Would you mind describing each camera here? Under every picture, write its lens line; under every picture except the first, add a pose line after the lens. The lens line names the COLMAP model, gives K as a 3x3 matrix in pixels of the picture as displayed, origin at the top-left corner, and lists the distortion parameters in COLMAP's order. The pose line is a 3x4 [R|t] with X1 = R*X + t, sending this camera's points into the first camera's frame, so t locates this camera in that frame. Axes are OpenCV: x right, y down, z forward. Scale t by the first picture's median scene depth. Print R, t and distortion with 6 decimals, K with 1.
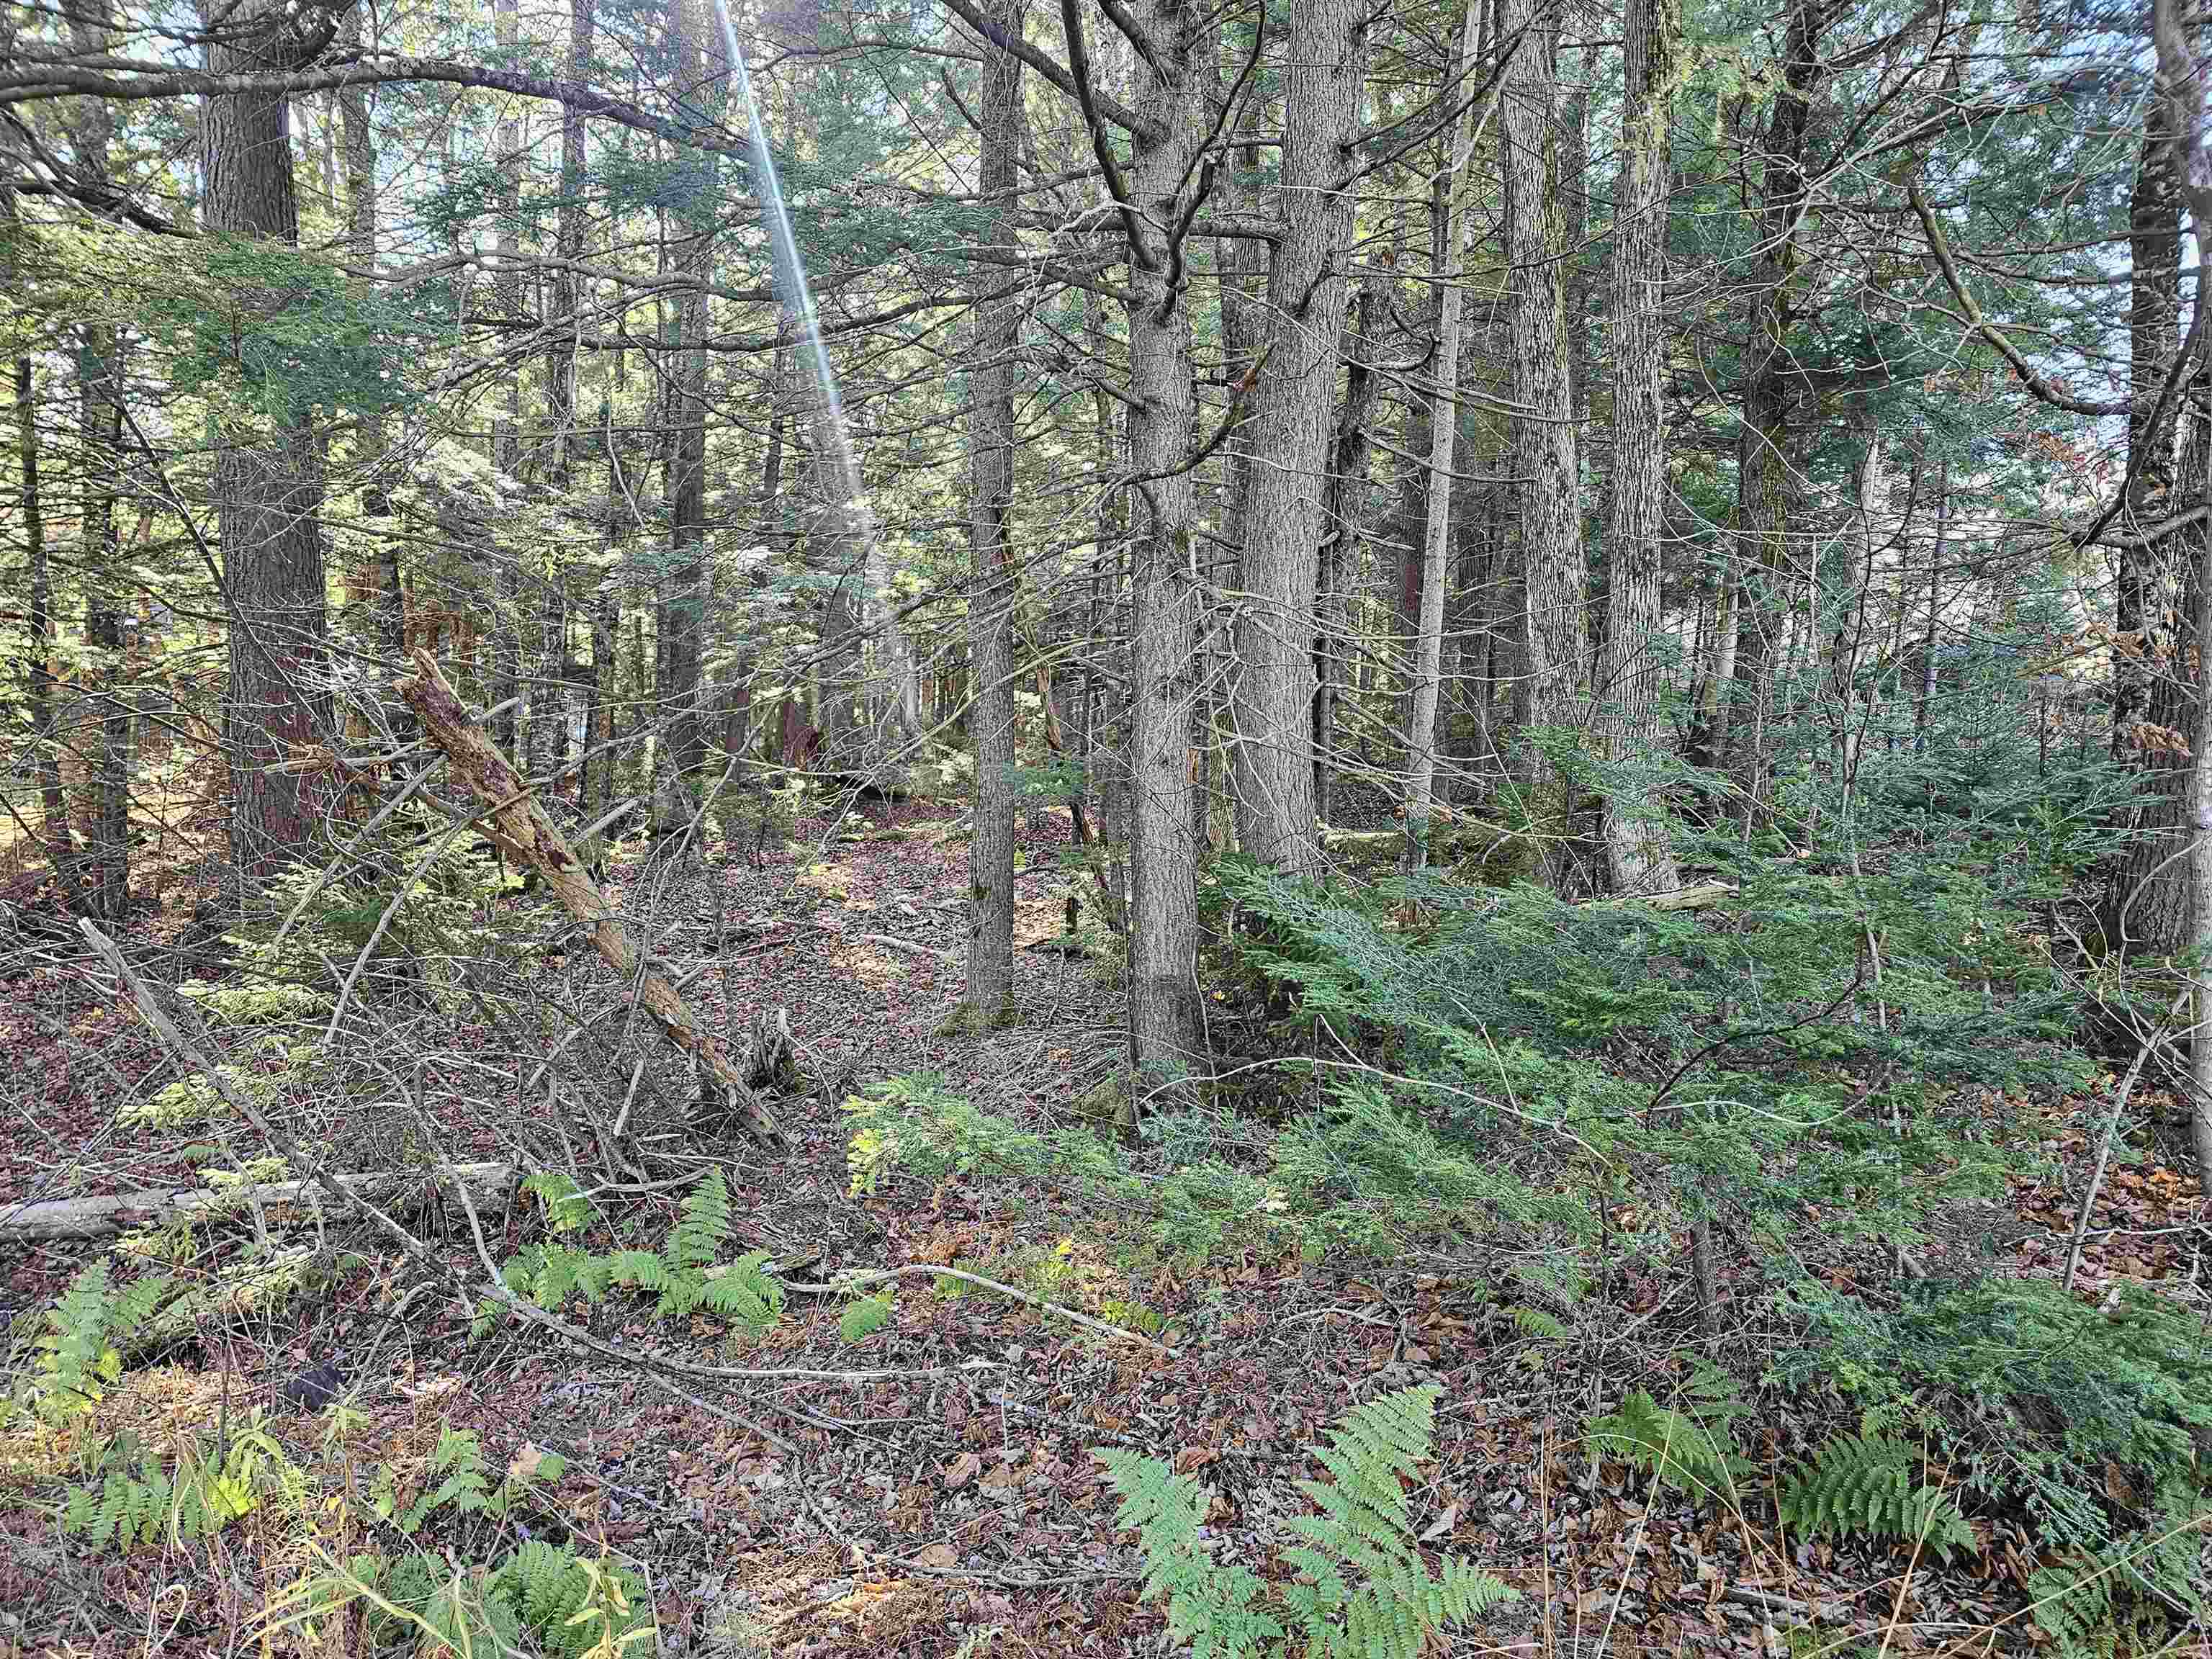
lens RADIAL K [[1477.8, 0, 1094.1], [0, 1477.8, 791.2], [0, 0, 1]] dist [0.066682, -0.001262]
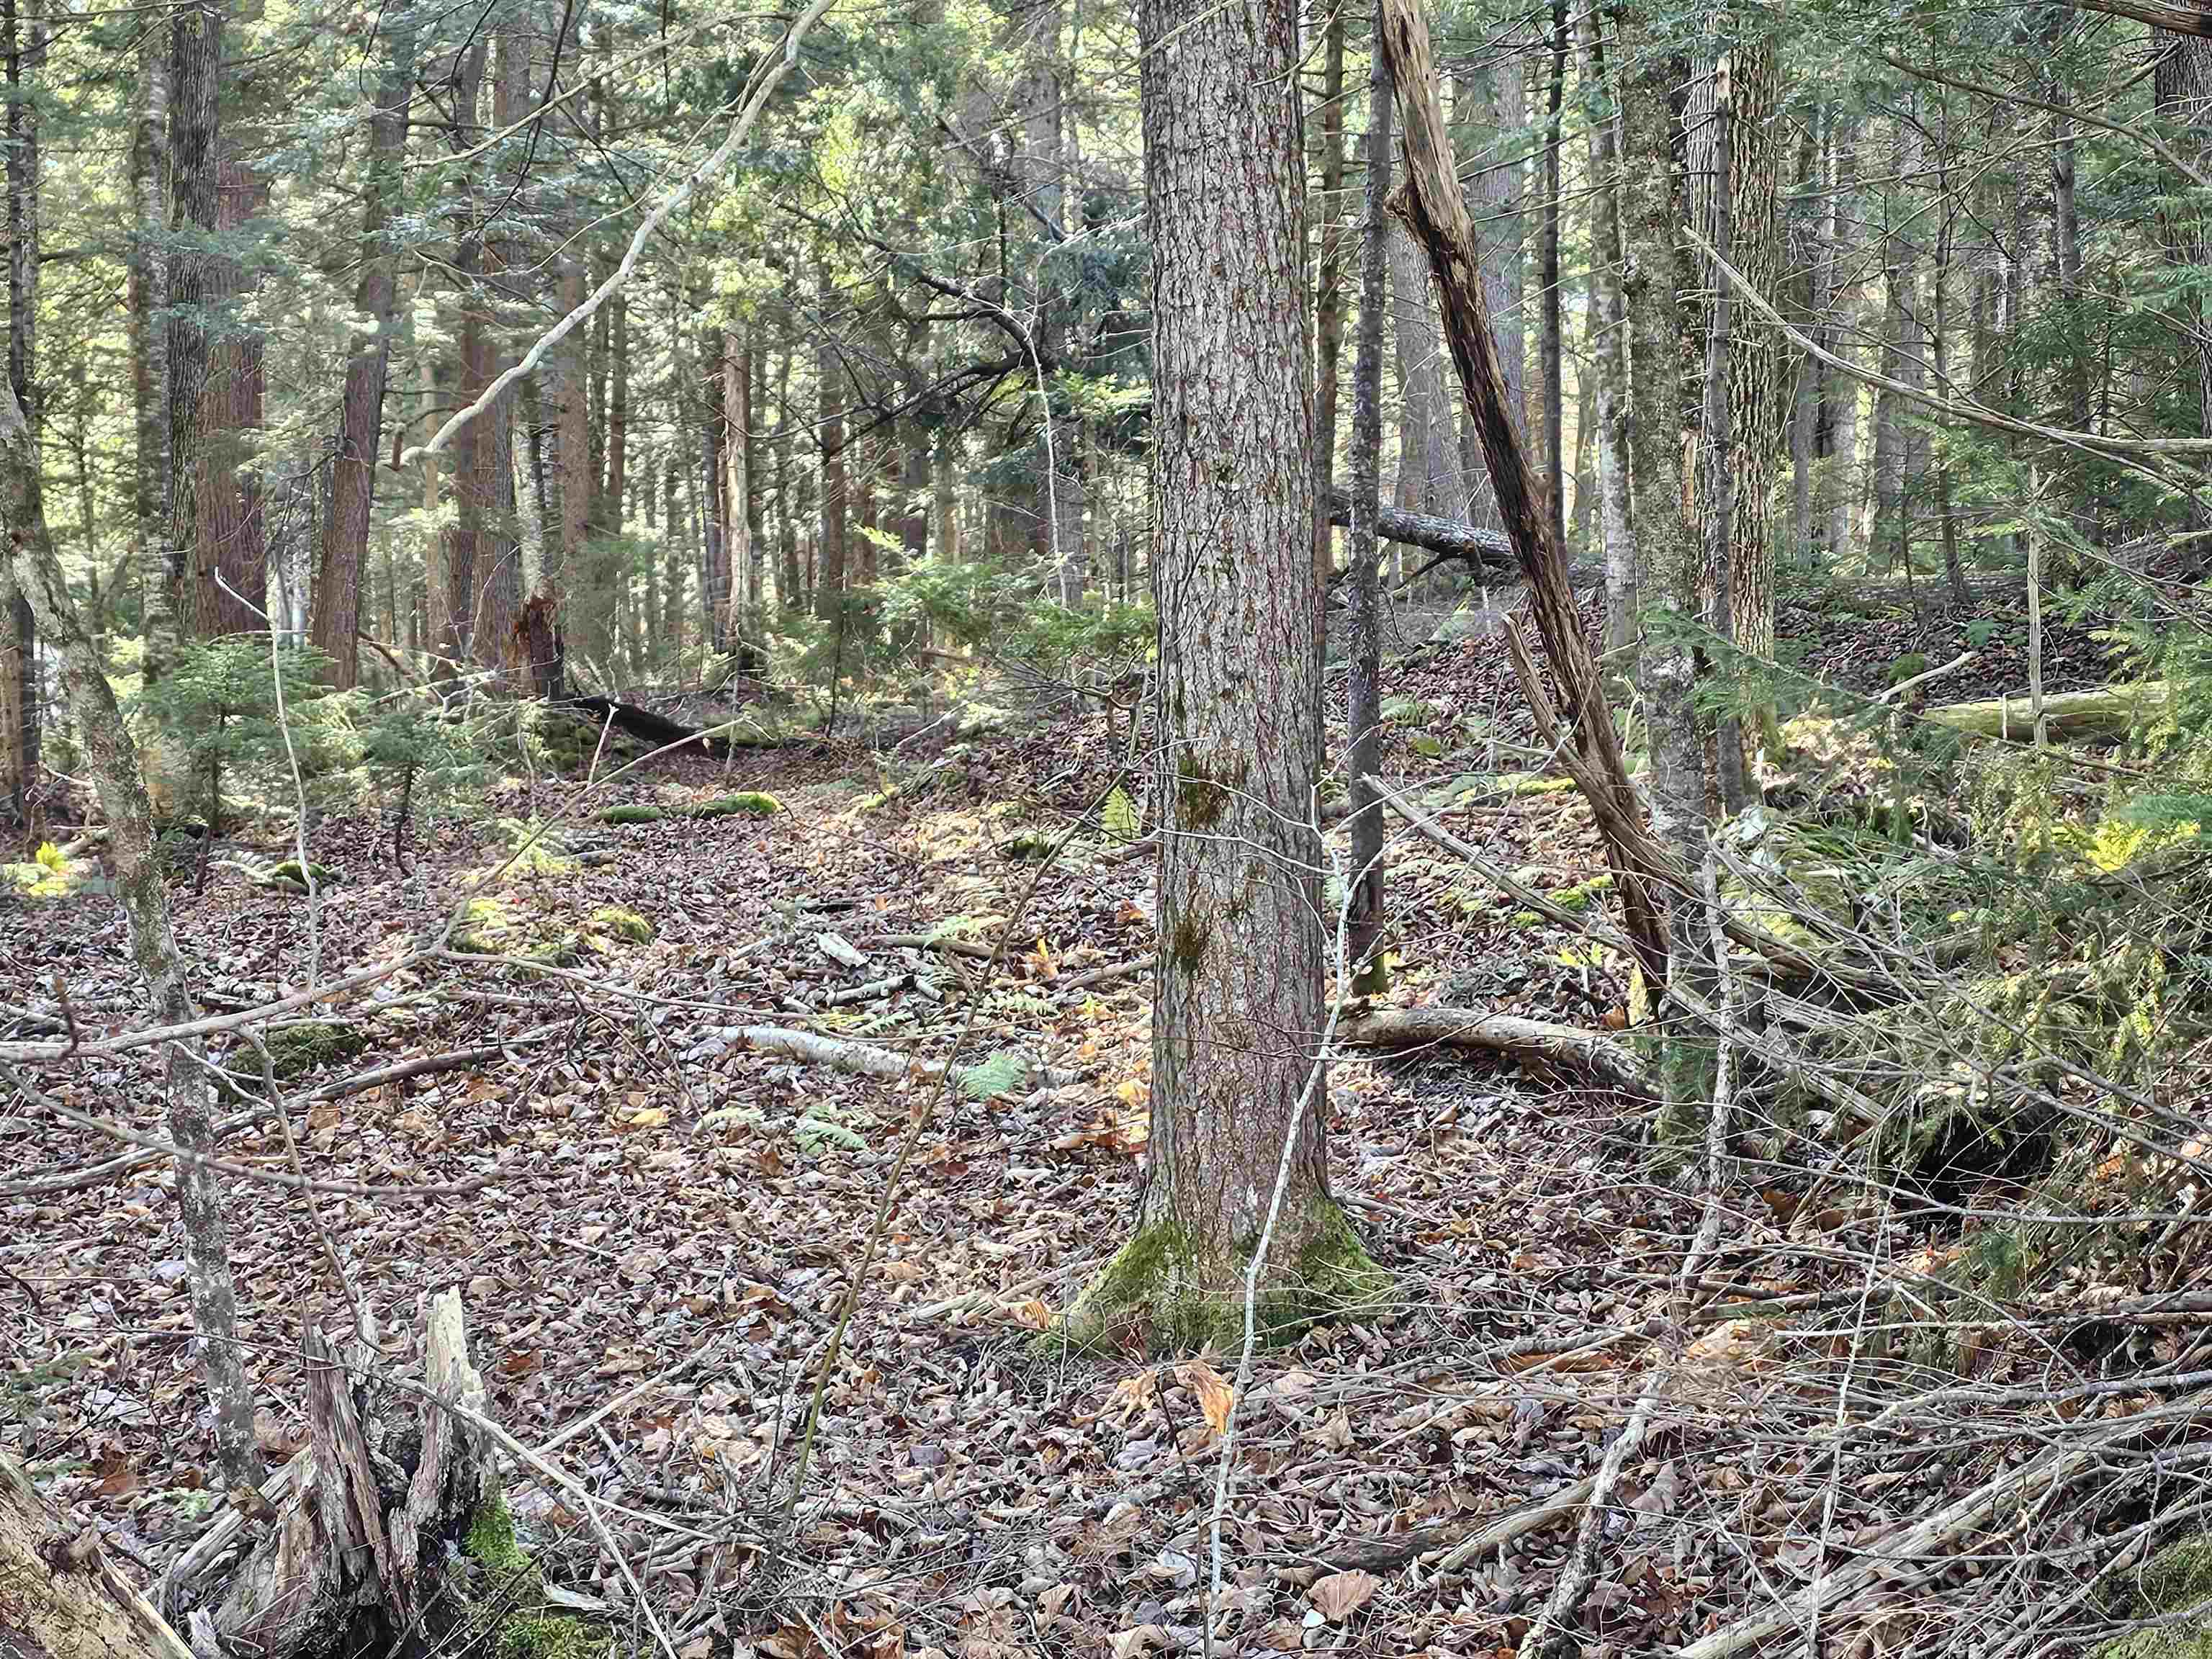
lens RADIAL K [[2828.5, 0, 1054.6], [0, 2828.5, 774.8], [0, 0, 1]] dist [0.203616, -0.575821]
pose [[0.999111, -0.041666, -0.006364, -0.076173], [0.041598, 0.999079, -0.010478, 0.052193], [0.006795, 0.010204, 0.999925, 0.383381]]
